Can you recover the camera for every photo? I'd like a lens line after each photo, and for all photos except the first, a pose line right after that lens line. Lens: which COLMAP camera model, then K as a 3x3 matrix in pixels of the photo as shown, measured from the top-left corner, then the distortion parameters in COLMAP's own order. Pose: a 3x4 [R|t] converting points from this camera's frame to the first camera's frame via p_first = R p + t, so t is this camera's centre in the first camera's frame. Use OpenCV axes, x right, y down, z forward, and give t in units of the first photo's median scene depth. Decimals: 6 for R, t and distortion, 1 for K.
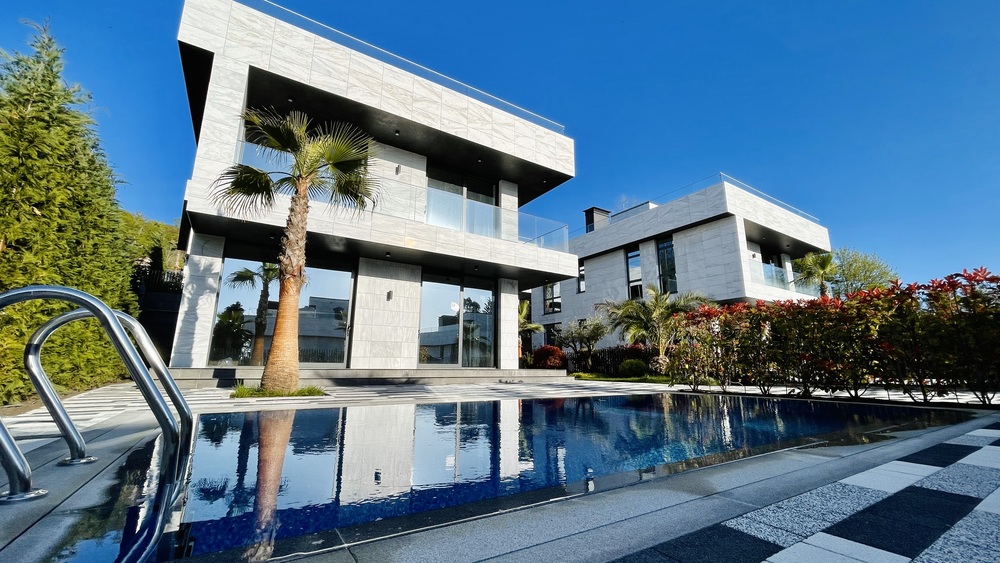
lens RADIAL K [[407.8, 0, 500.0], [0, 407.8, 281.5], [0, 0, 1]] dist [-0.014243, 0.008826]
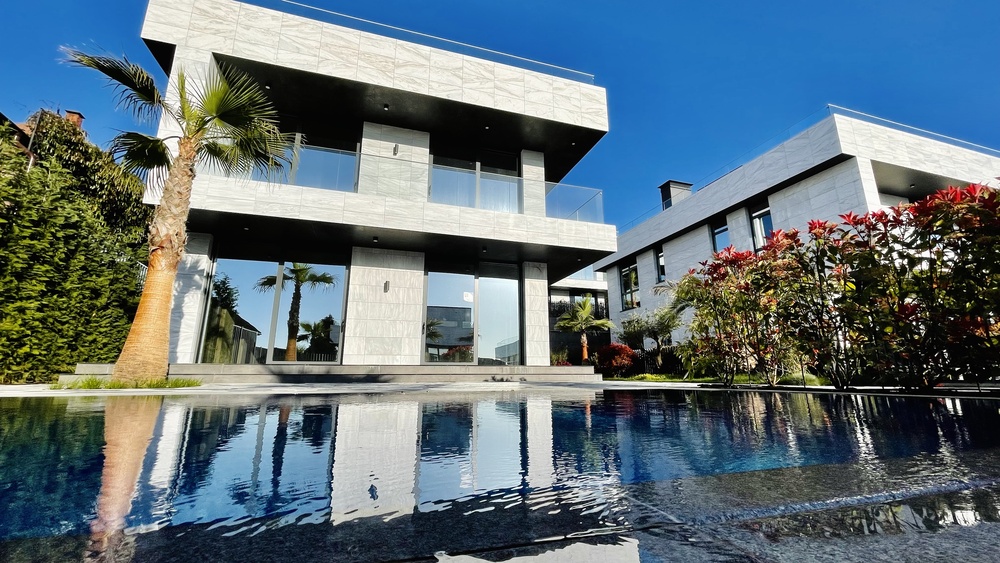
lens RADIAL K [[407.8, 0, 500.0], [0, 407.8, 281.5], [0, 0, 1]] dist [-0.014243, 0.008826]
pose [[0.963985, -0.068786, -0.256908, 0.199766], [0.063264, 0.997555, -0.029707, 0.066112], [0.258323, 0.012384, 0.965979, 0.194020]]
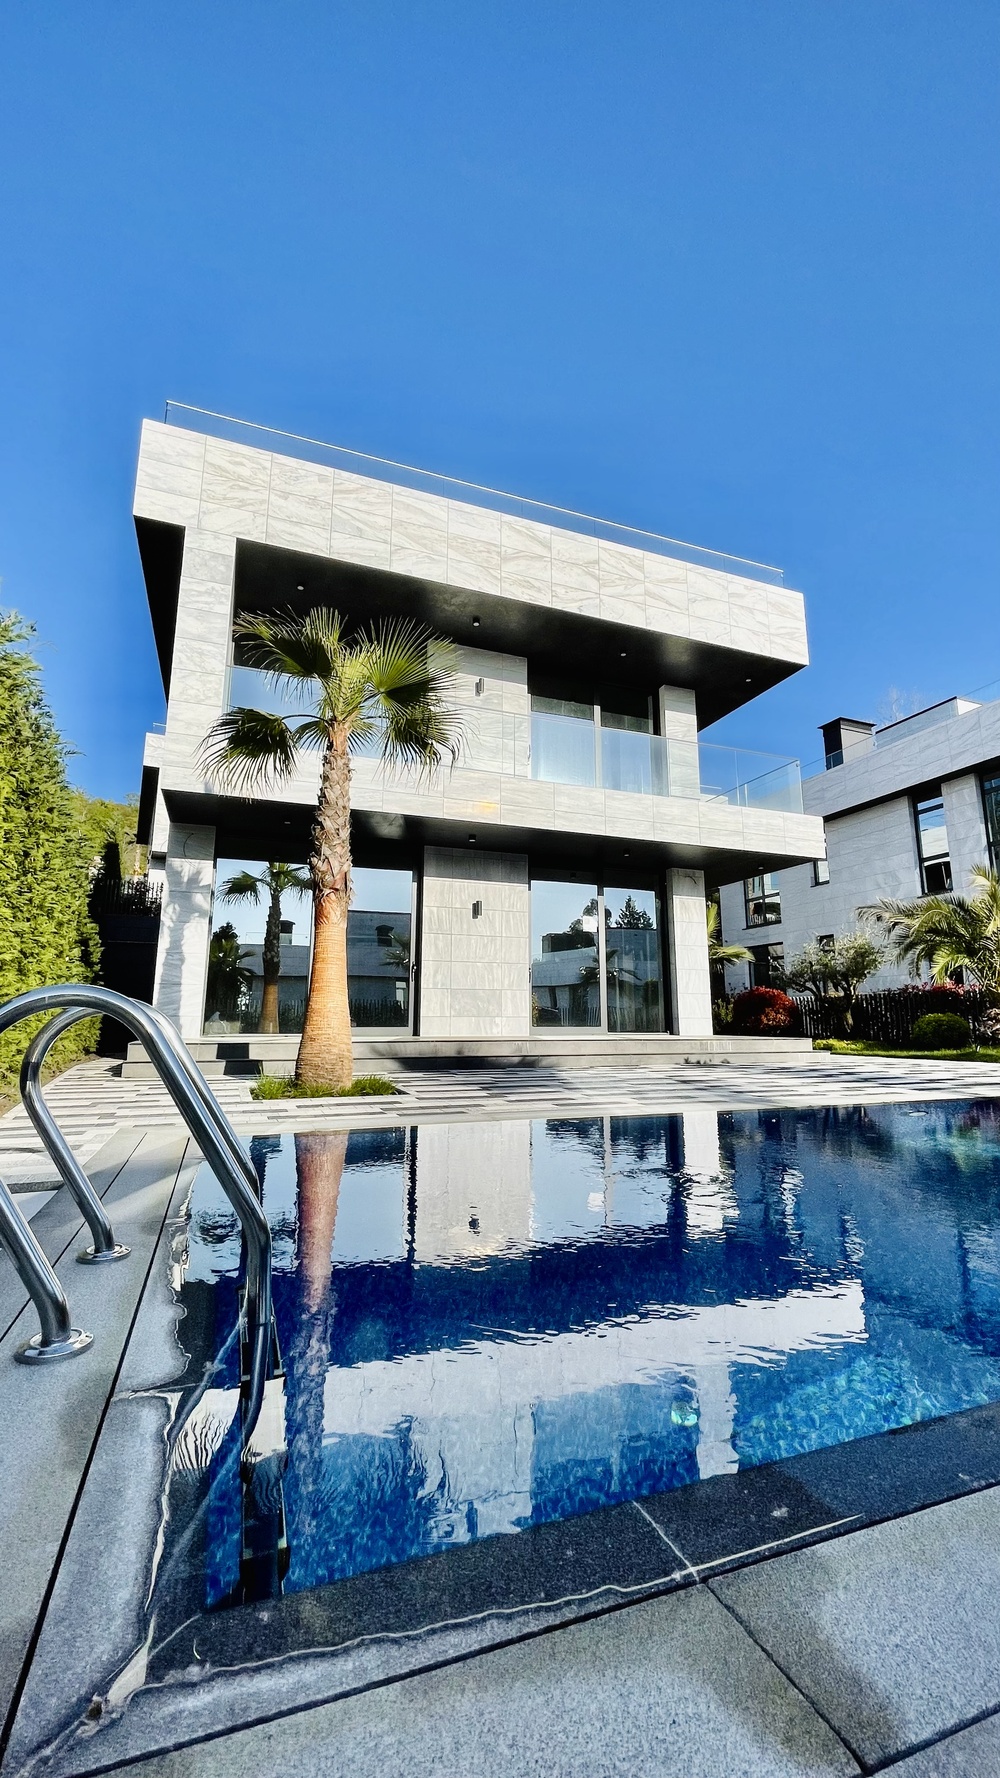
lens RADIAL K [[725.2, 0, 499.6], [0, 725.2, 890.9], [0, 0, 1]] dist [-0.014243, 0.008826]
pose [[0.977529, -0.042226, -0.206530, -0.028846], [0.048013, 0.998580, 0.023085, -0.012825], [0.205262, -0.032482, 0.978168, 0.010995]]
